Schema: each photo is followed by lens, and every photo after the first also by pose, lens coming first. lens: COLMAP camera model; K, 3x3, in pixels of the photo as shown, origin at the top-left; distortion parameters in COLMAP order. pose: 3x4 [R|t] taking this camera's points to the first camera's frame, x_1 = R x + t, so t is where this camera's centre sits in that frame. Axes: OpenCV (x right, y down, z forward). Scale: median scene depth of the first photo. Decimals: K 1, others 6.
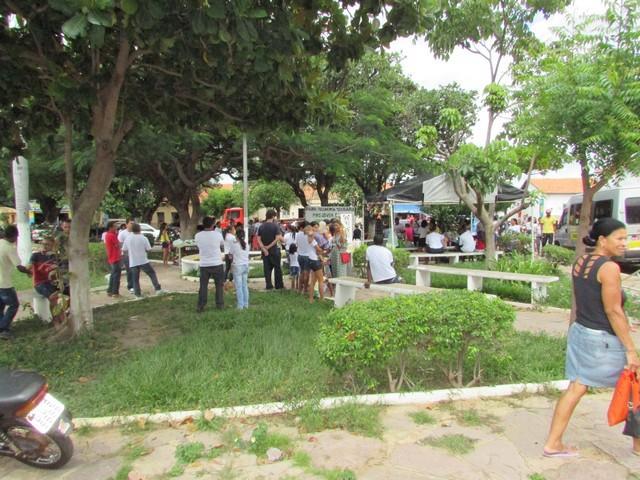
lens RADIAL K [[467.1, 0, 320.0], [0, 467.1, 240.0], [0, 0, 1]] dist [-0.012621, -0.000967]
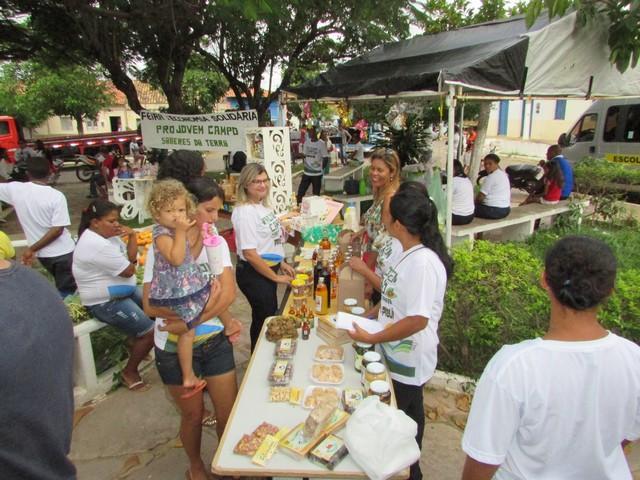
lens RADIAL K [[467.1, 0, 320.0], [0, 467.1, 240.0], [0, 0, 1]] dist [-0.012621, -0.000967]
pose [[0.930846, -0.096323, 0.352489, -0.025806], [0.027302, 0.980269, 0.195776, -0.020619], [-0.364391, -0.172614, 0.915108, 0.311092]]
